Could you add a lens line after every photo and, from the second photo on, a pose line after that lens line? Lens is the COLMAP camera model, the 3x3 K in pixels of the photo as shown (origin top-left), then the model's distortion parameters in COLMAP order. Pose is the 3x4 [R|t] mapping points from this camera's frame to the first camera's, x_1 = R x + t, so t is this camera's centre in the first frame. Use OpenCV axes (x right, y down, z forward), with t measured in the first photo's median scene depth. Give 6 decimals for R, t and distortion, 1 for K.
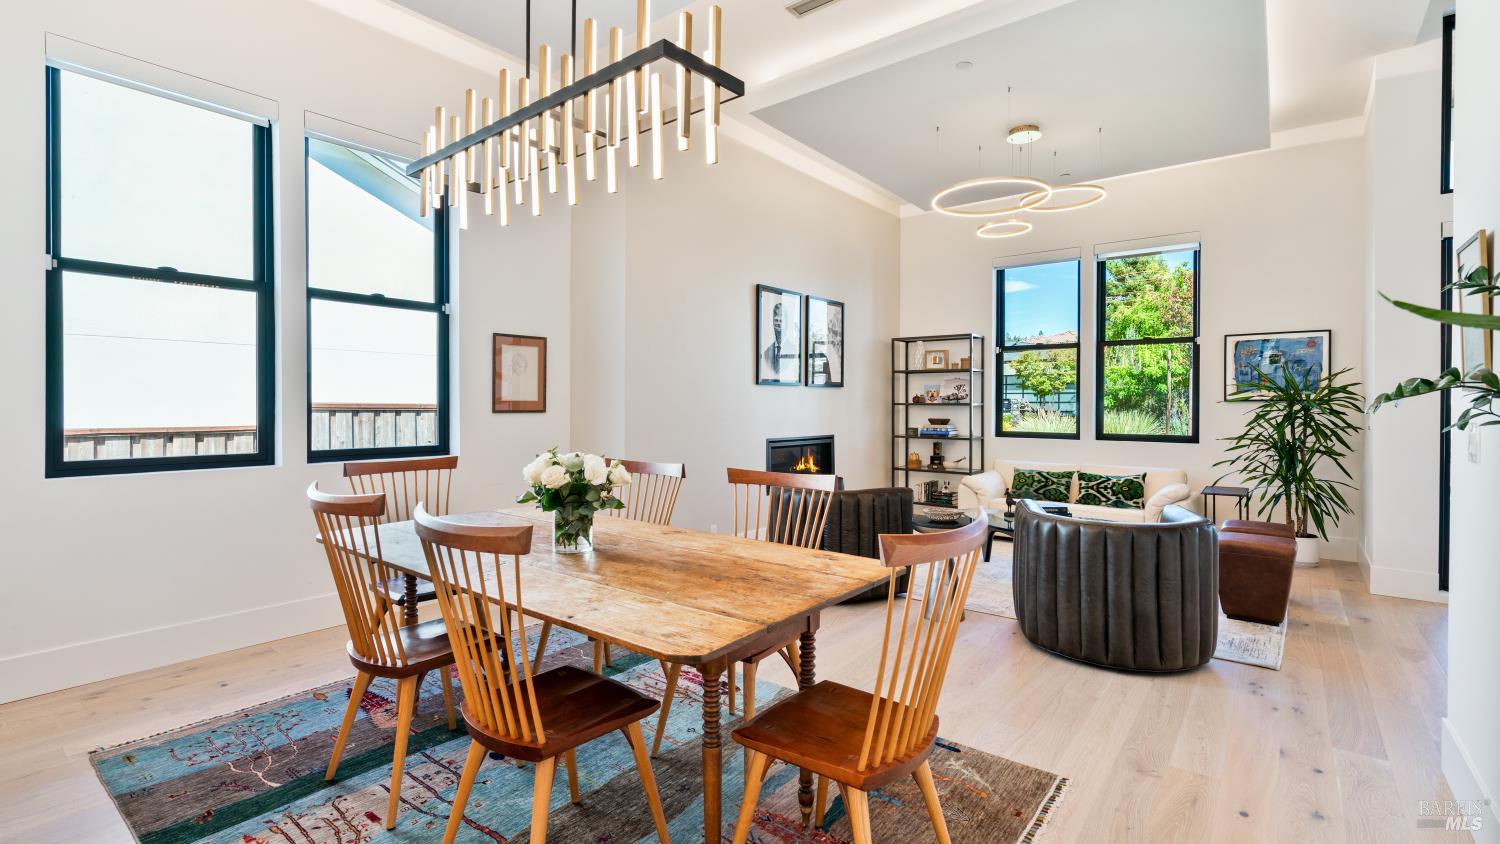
lens RADIAL K [[678.2, 0, 749.6], [0, 678.2, 413.3], [0, 0, 1]] dist [-0.005325, 0.000658]
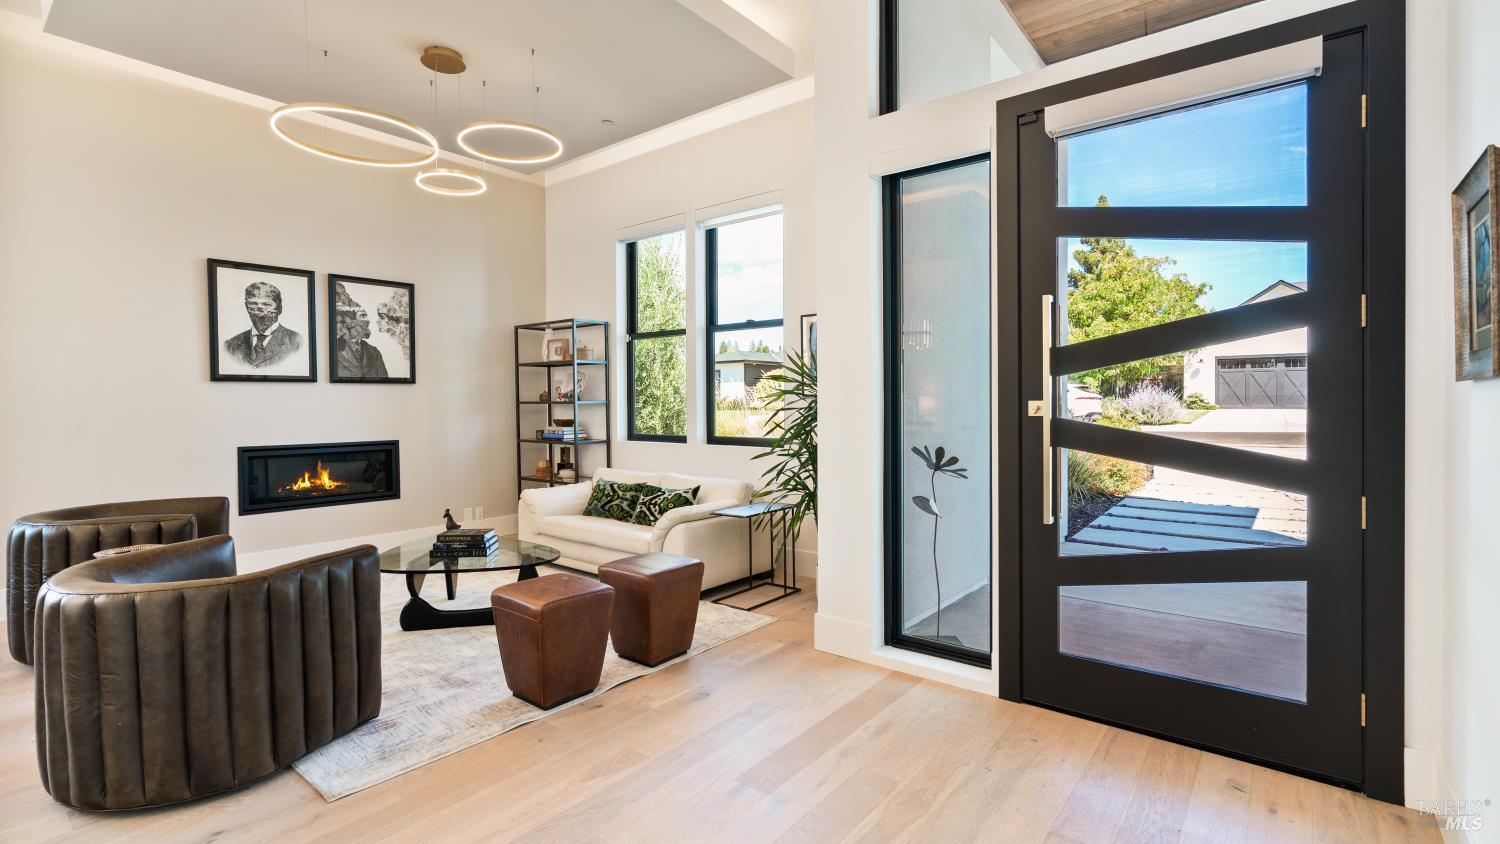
lens RADIAL K [[678.2, 0, 749.6], [0, 678.2, 413.3], [0, 0, 1]] dist [-0.005325, 0.000658]
pose [[0.999918, -0.007810, -0.010183, 0.673892], [0.007850, 0.999961, 0.003957, -0.001880], [0.010151, -0.004037, 0.999940, 0.191944]]
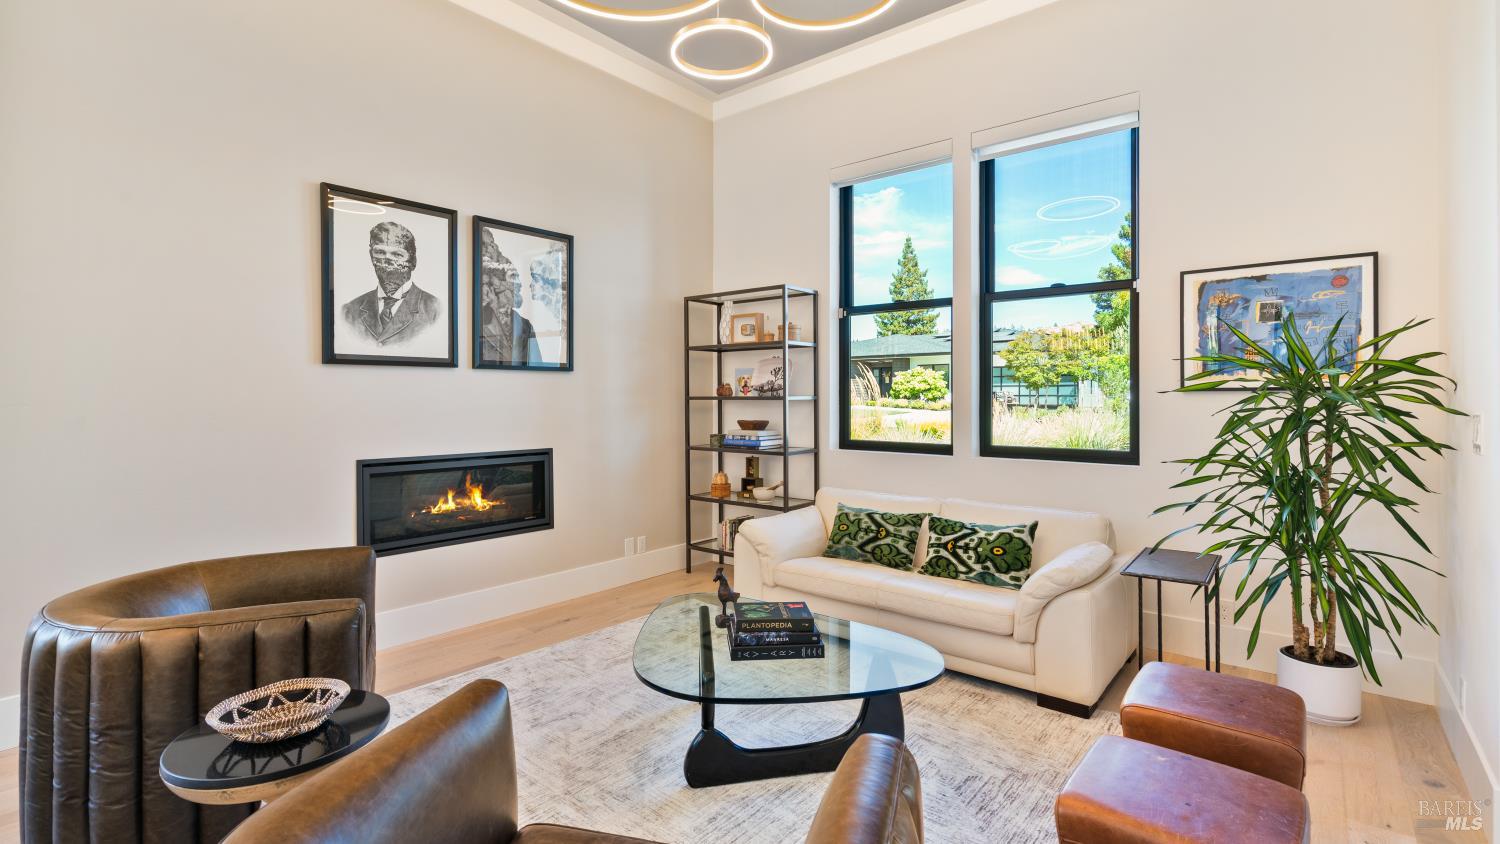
lens RADIAL K [[679.6, 0, 751.2], [0, 679.6, 402.9], [0, 0, 1]] dist [-0.016949, 0.005995]
pose [[0.999807, -0.003023, -0.019416, 0.374819], [0.002871, 0.999965, -0.007858, -0.005134], [0.019439, 0.007801, 0.999781, 0.457567]]
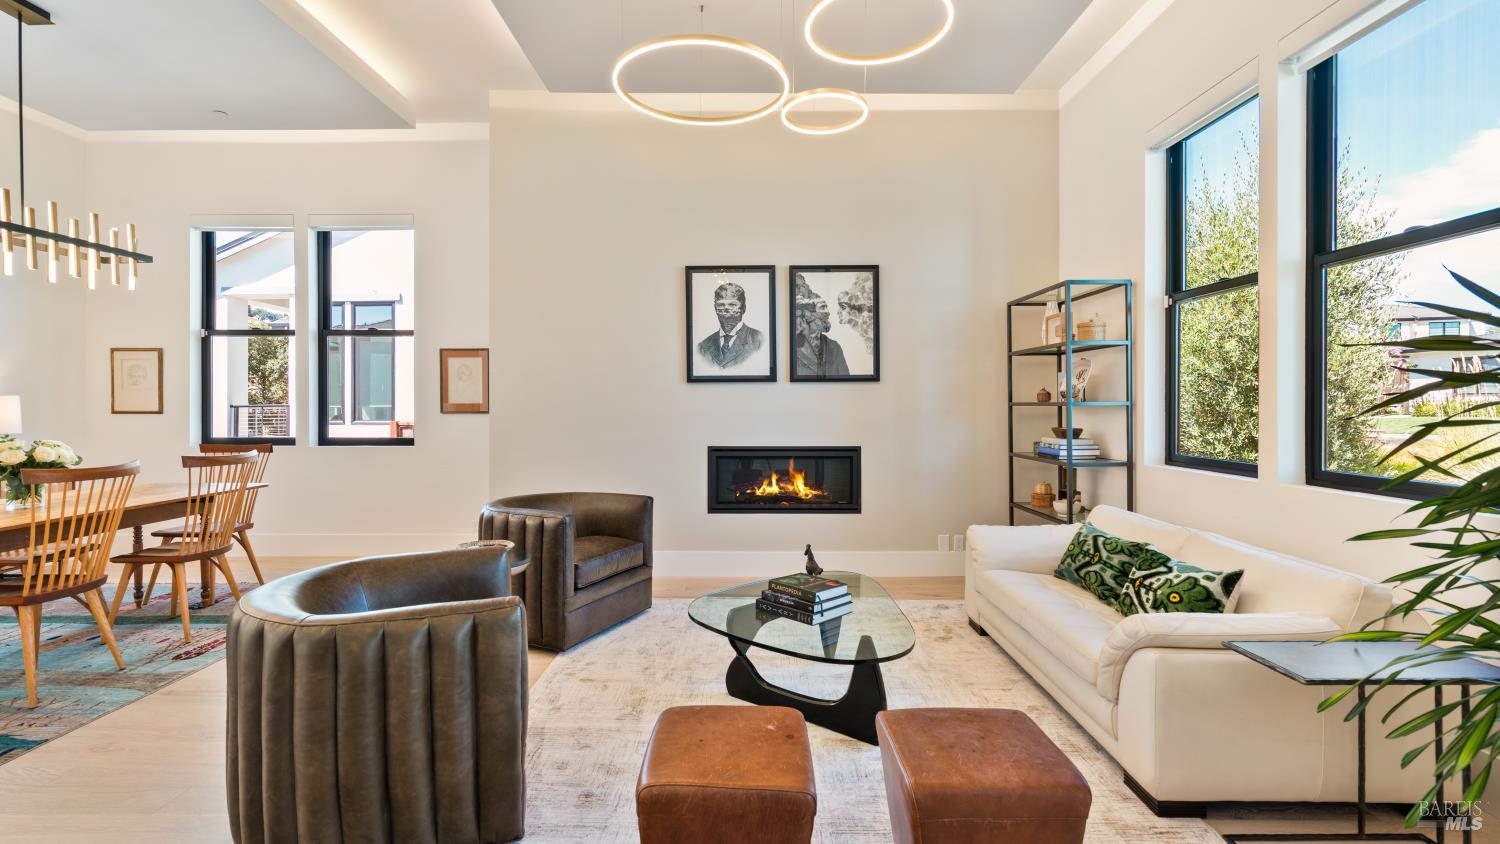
lens RADIAL K [[678.2, 0, 749.6], [0, 678.2, 413.3], [0, 0, 1]] dist [-0.005325, 0.000658]
pose [[0.621358, 0.005443, -0.783508, 0.740763], [-0.006996, 0.999975, 0.001398, -0.005289], [0.783496, 0.004613, 0.621380, 0.530705]]
